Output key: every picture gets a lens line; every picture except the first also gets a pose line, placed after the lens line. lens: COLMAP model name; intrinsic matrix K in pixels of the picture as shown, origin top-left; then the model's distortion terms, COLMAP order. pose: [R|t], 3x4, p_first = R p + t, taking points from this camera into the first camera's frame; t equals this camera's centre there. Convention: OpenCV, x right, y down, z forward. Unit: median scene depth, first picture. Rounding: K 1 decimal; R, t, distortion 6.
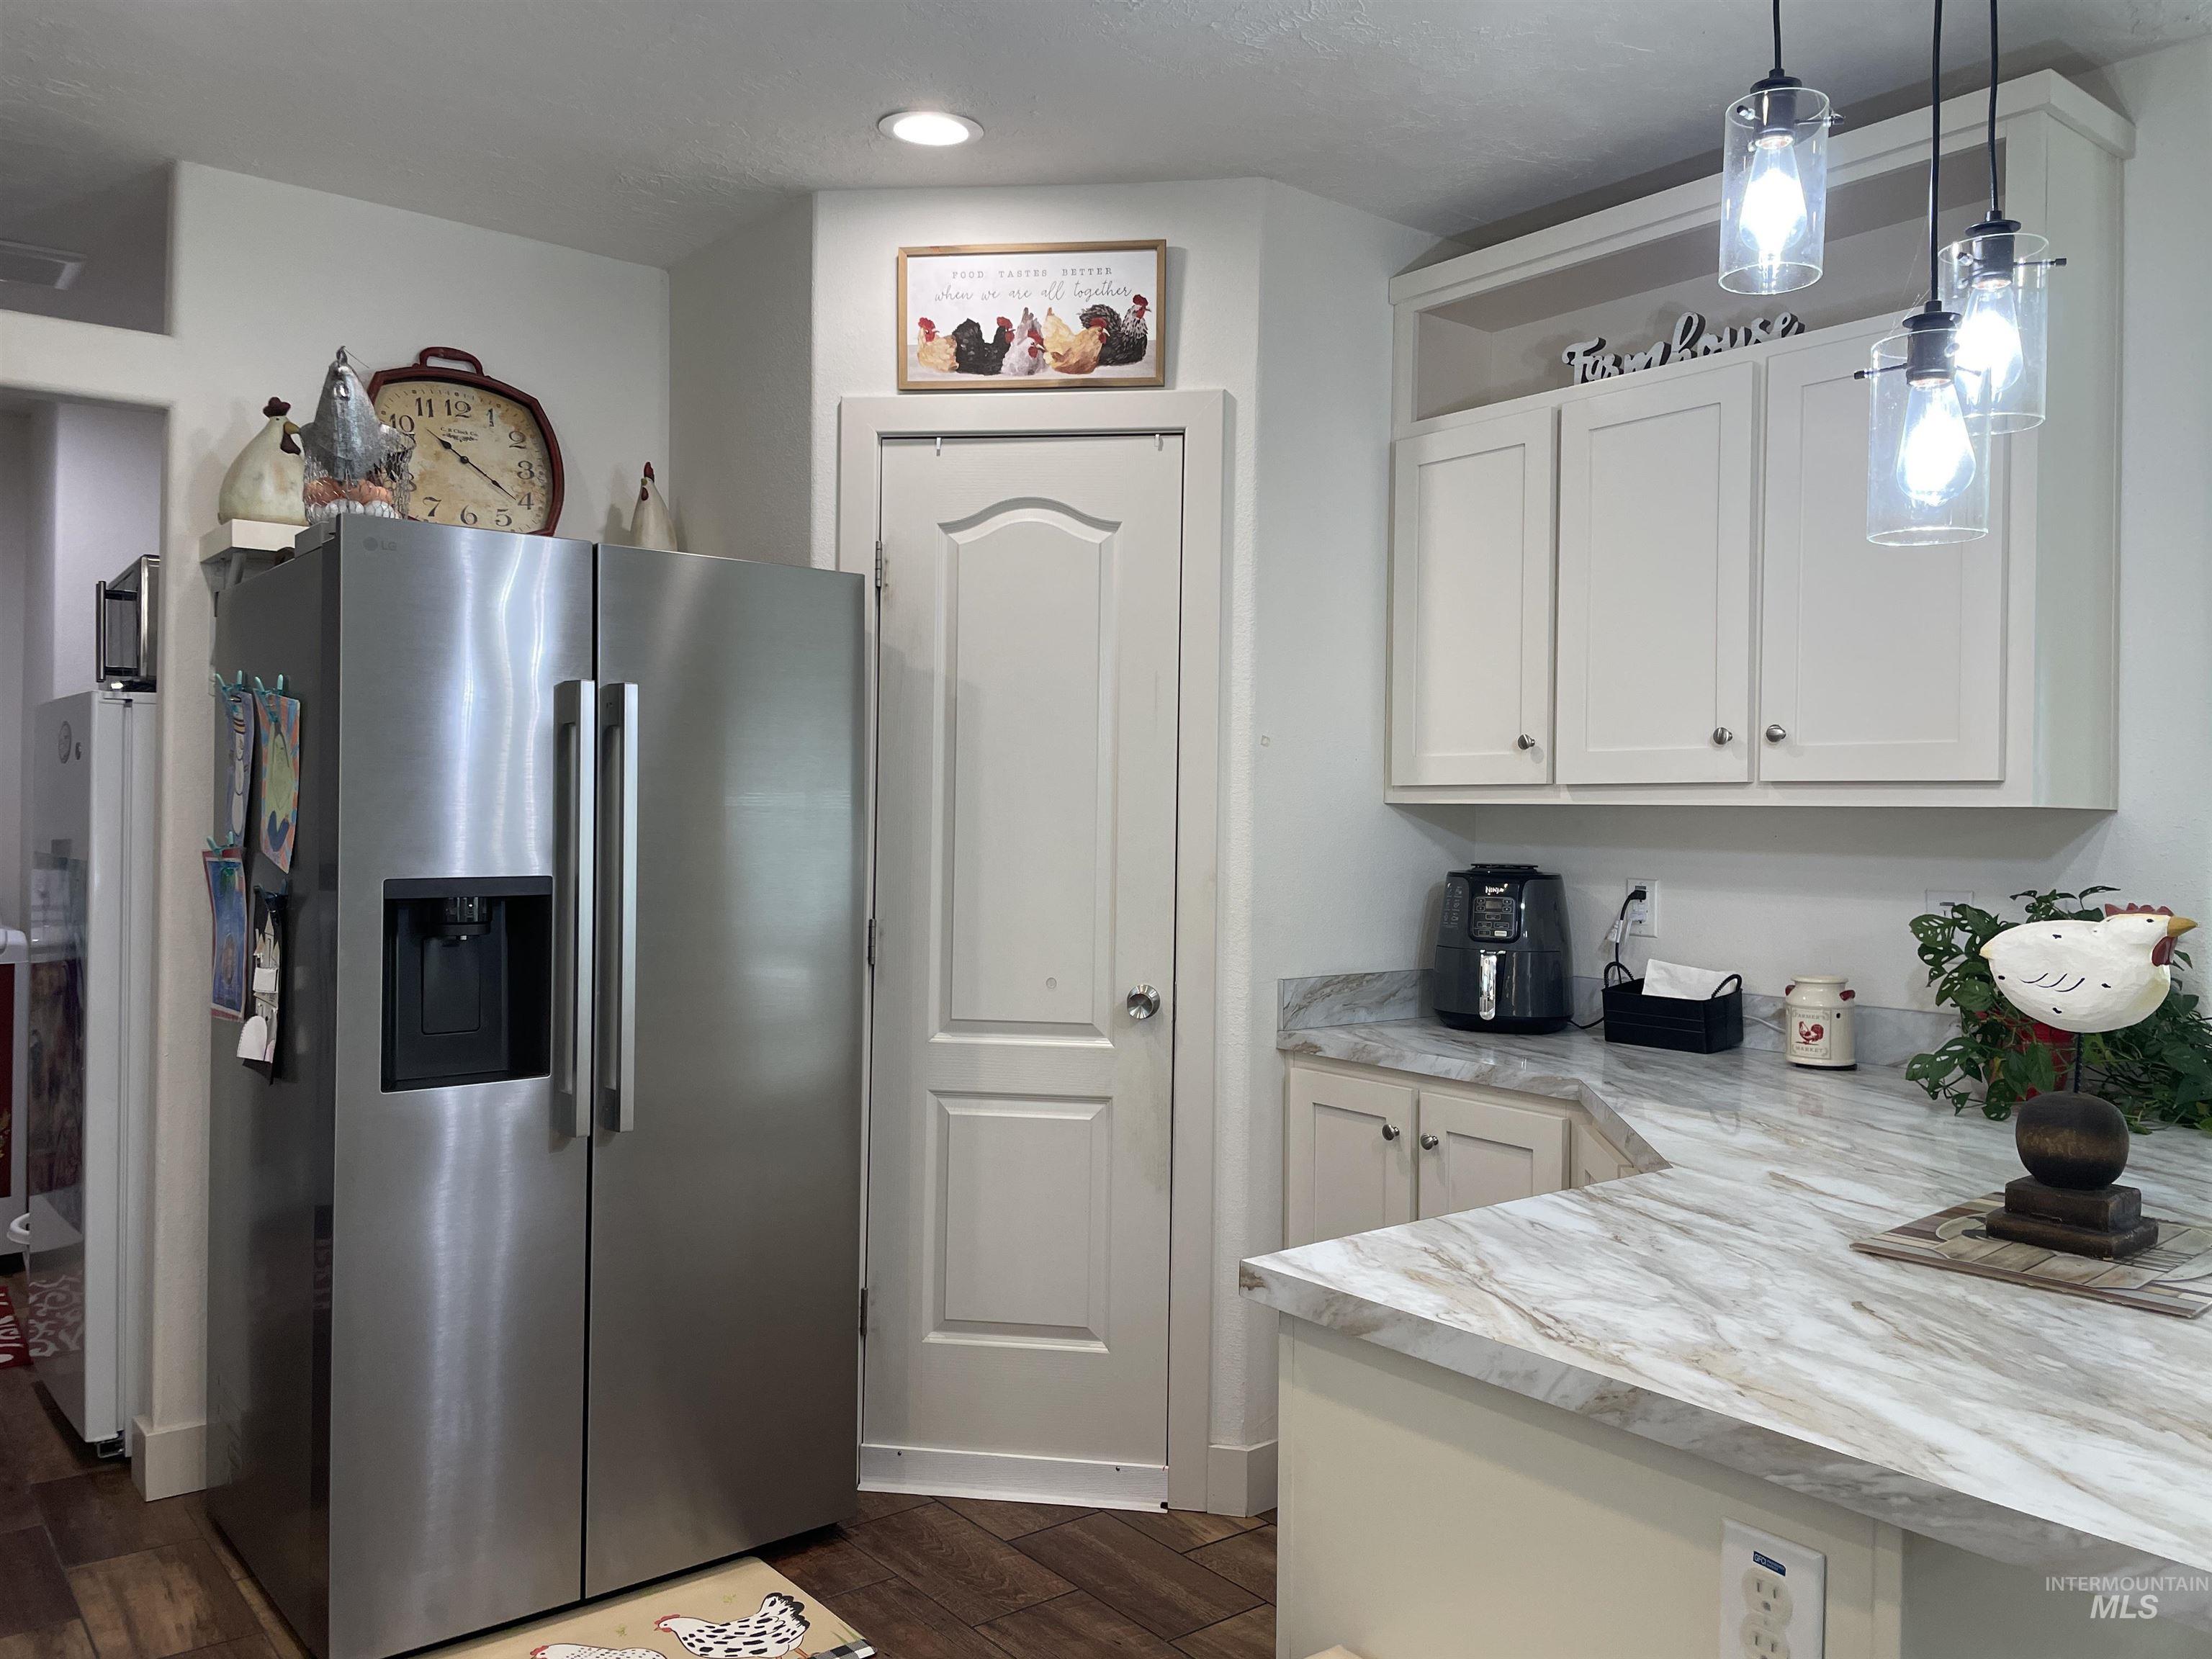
lens RADIAL K [[1668.0, 0, 1104.9], [0, 1668.0, 828.2], [0, 0, 1]] dist [0.002269, -0.003297]
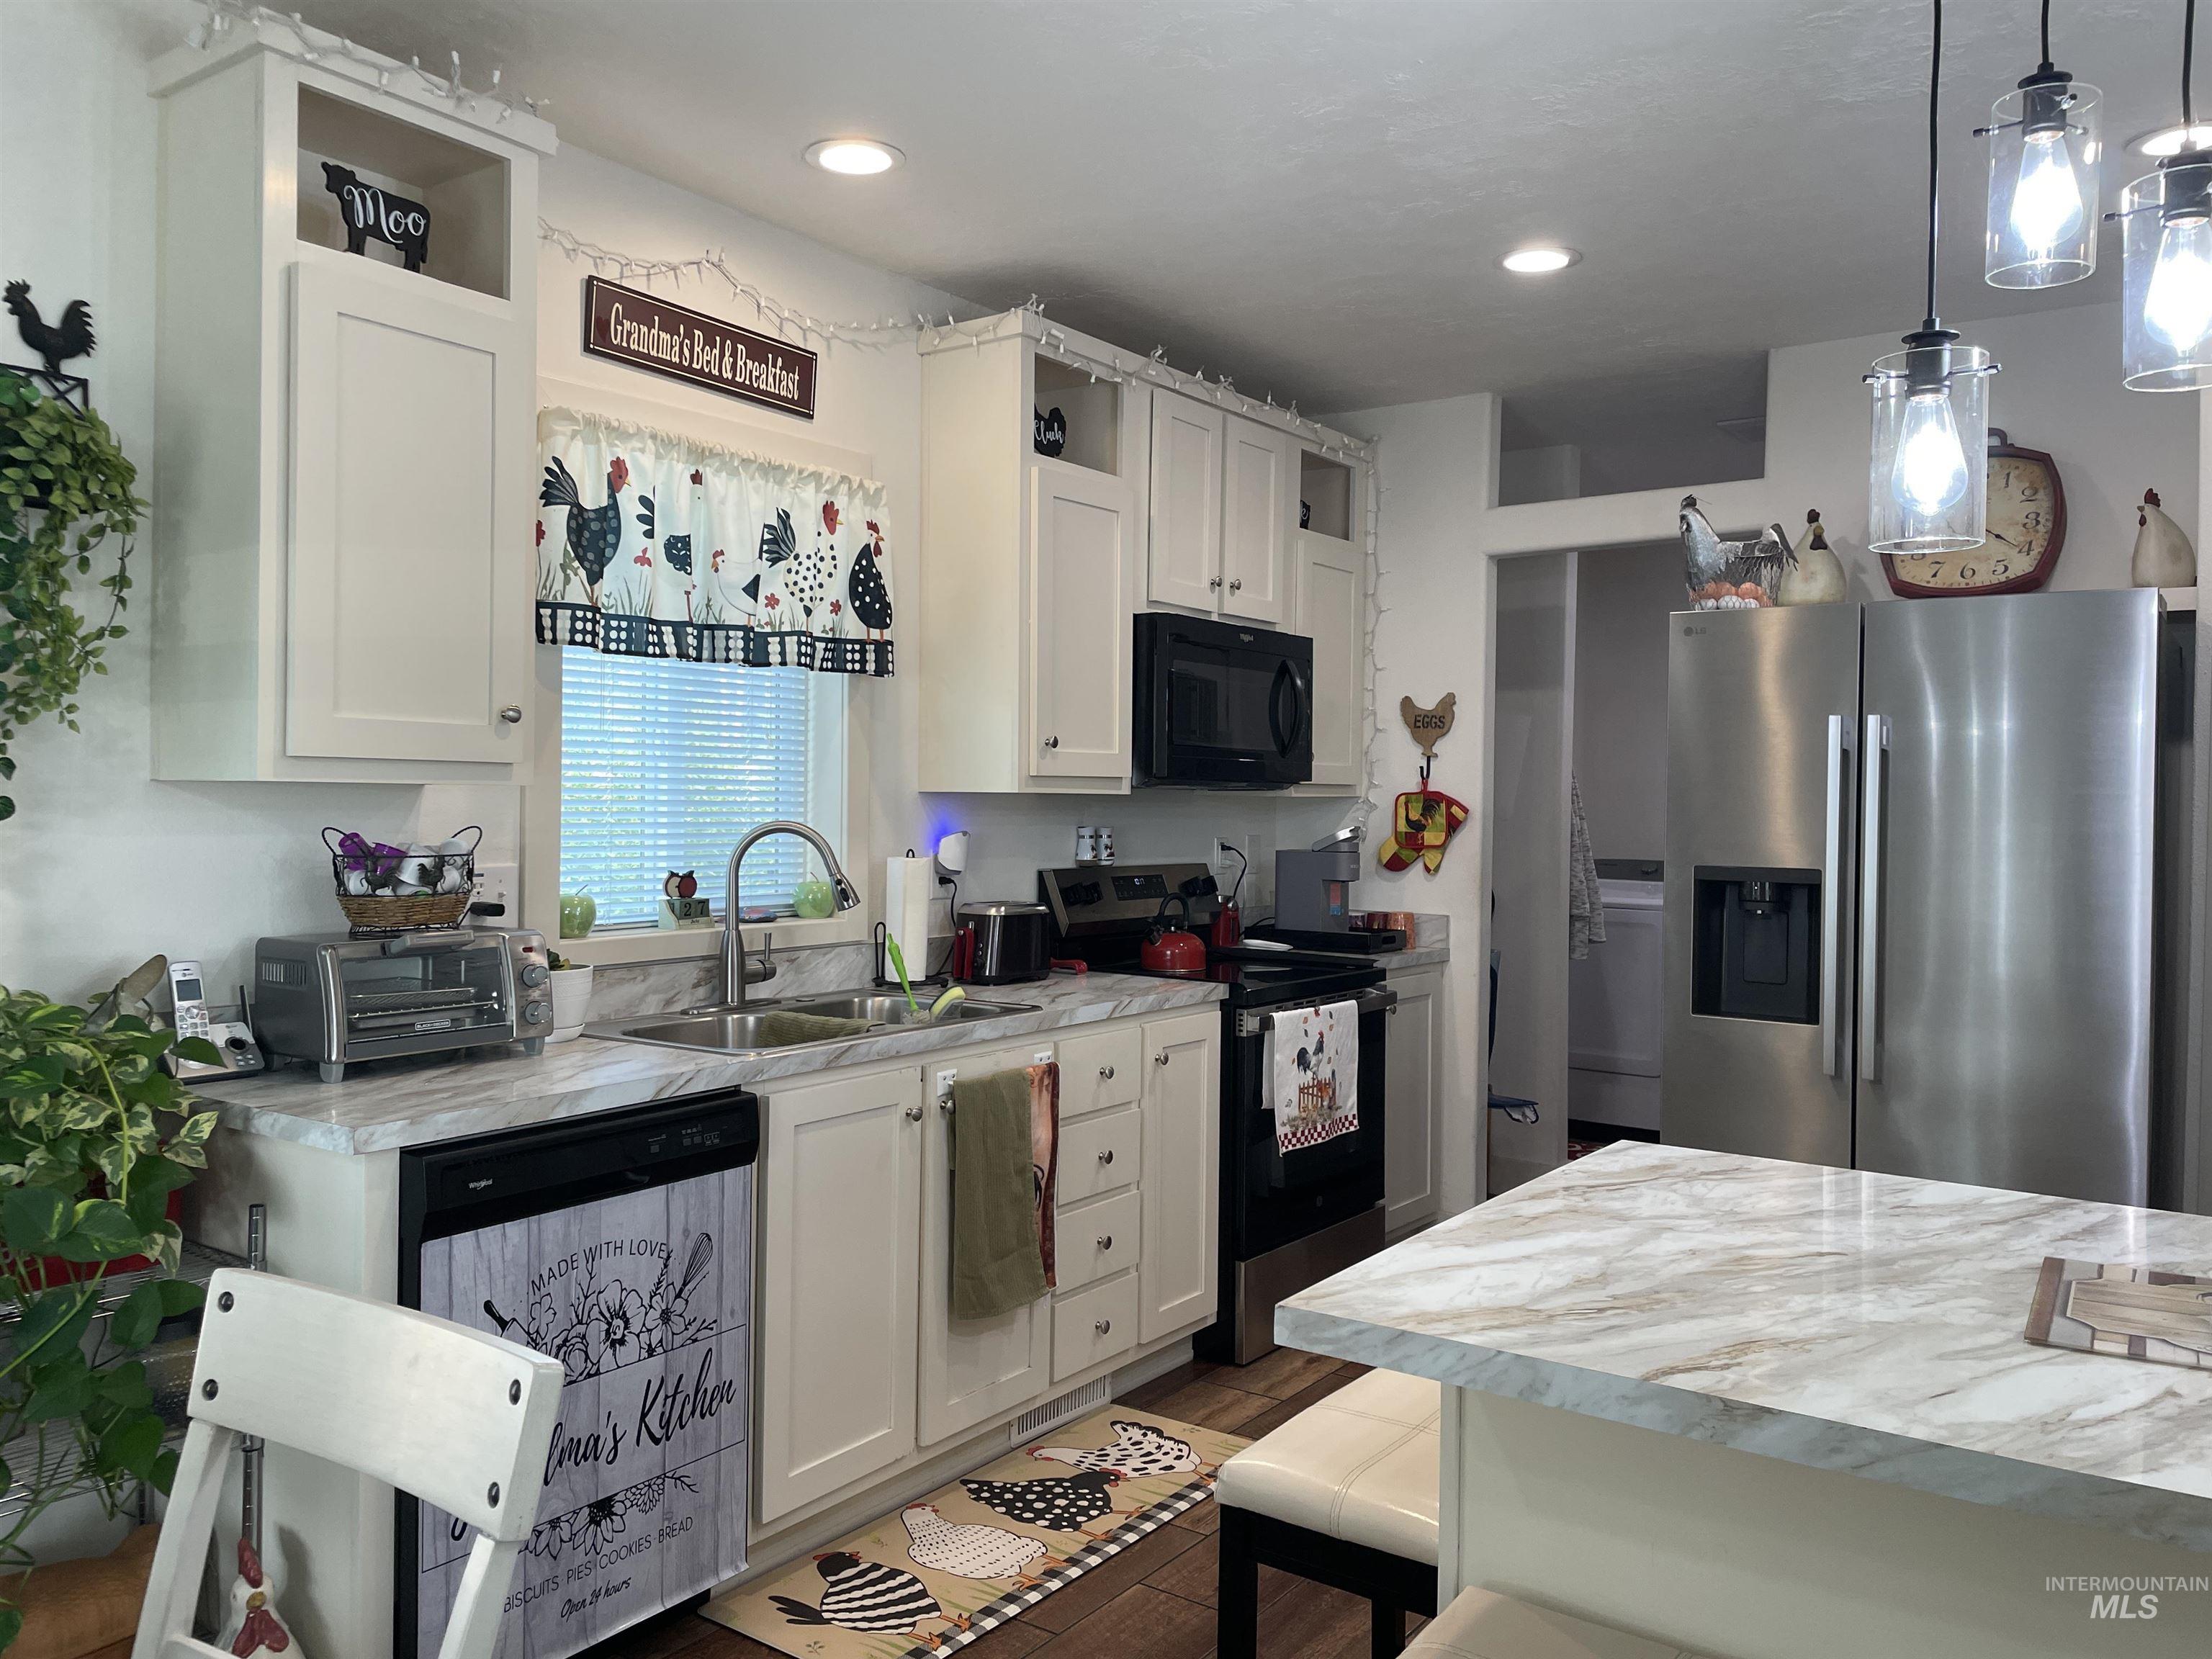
lens RADIAL K [[1668.0, 0, 1104.6], [0, 1668.0, 823.5], [0, 0, 1]] dist [0.002269, -0.003297]
pose [[0.268405, 0.004024, -0.963298, 1.216393], [-0.019236, 0.999814, -0.001184, 0.009218], [0.963114, 0.018848, 0.268432, 0.201043]]
